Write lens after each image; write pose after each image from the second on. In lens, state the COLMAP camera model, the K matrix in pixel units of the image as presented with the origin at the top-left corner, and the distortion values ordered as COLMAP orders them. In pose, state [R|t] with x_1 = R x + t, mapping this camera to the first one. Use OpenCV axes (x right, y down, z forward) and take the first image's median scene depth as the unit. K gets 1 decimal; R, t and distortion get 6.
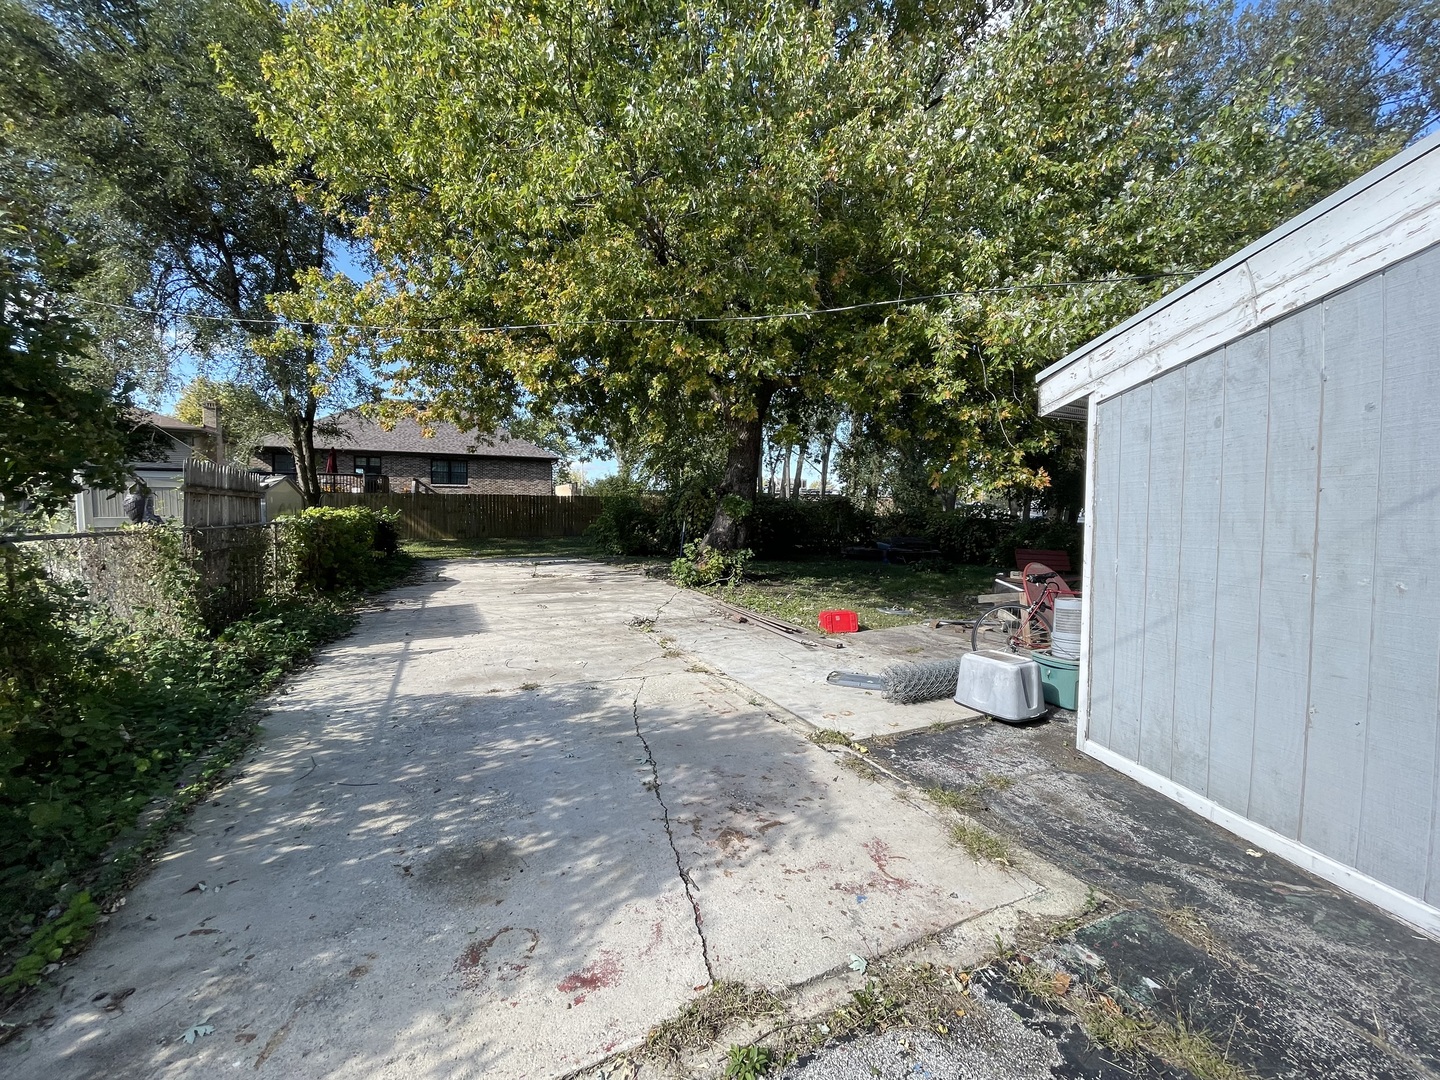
lens RADIAL K [[572.6, 0, 720.0], [0, 572.6, 540.0], [0, 0, 1]] dist [-0.002164, -0.000072]
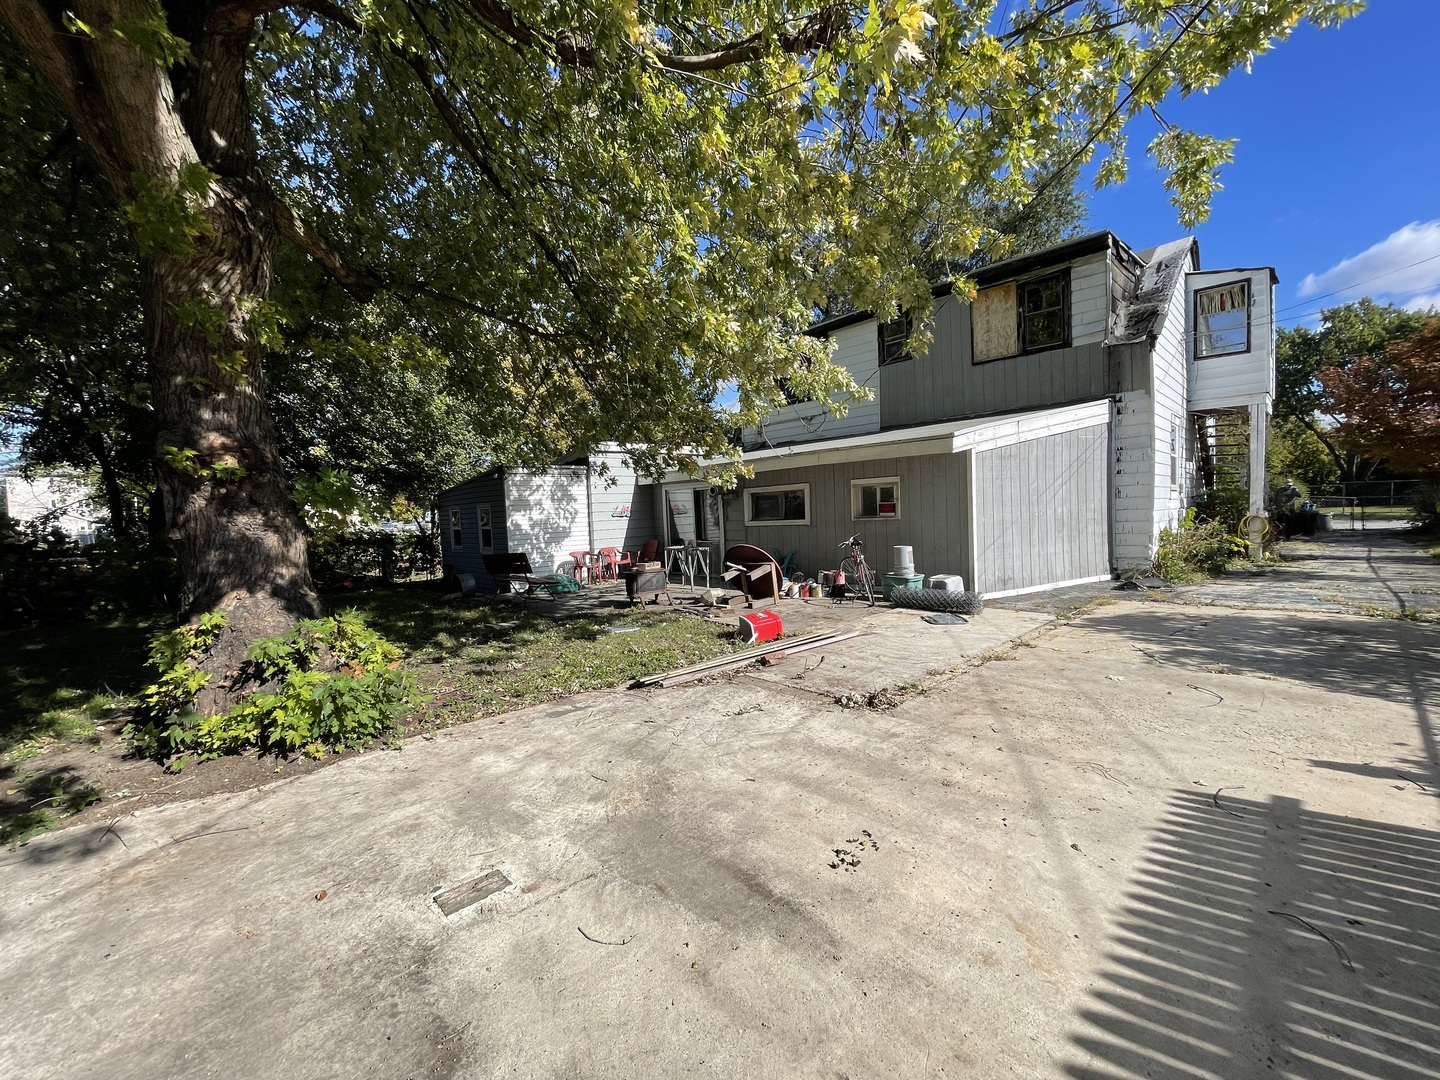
lens RADIAL K [[574.7, 0, 720.0], [0, 574.7, 540.0], [0, 0, 1]] dist [-0.001477, -0.000082]
pose [[-0.293930, -0.046627, 0.954689, -1.021998], [0.082487, 0.993846, 0.073936, -0.106867], [-0.952261, 0.100482, -0.288275, 2.103895]]
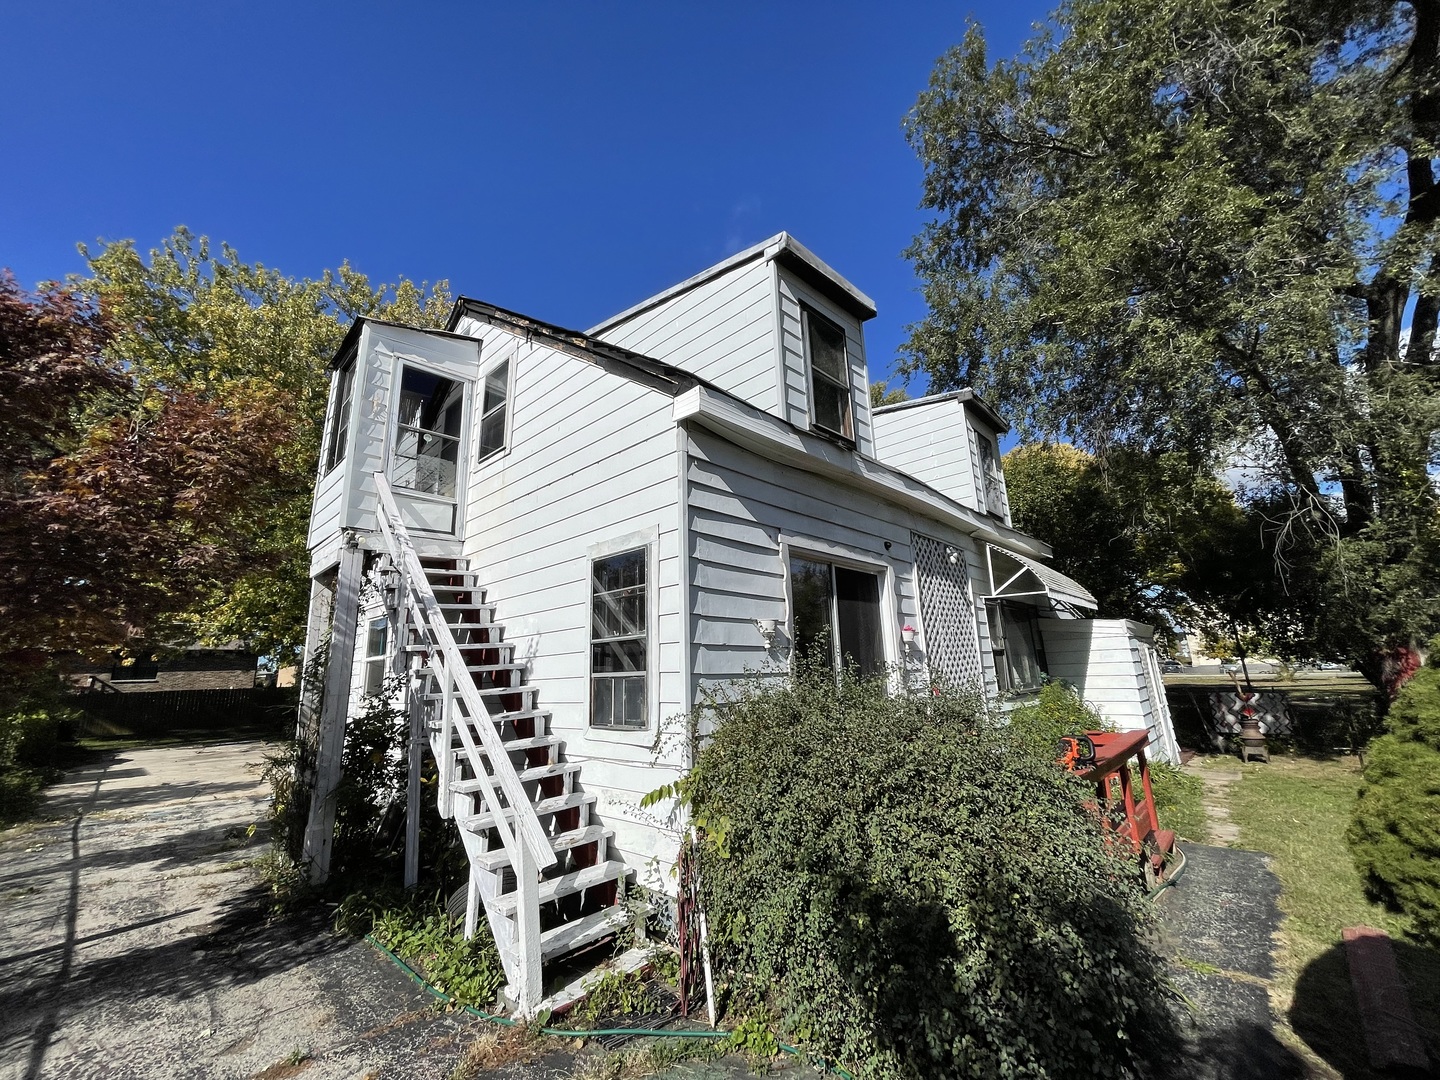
lens RADIAL K [[574.7, 0, 720.0], [0, 574.7, 540.0], [0, 0, 1]] dist [-0.001477, -0.000082]
pose [[0.937998, 0.046190, 0.343549, 1.169770], [0.055258, 0.958484, -0.279742, 0.070544], [-0.342207, 0.281381, 0.896504, -2.756151]]
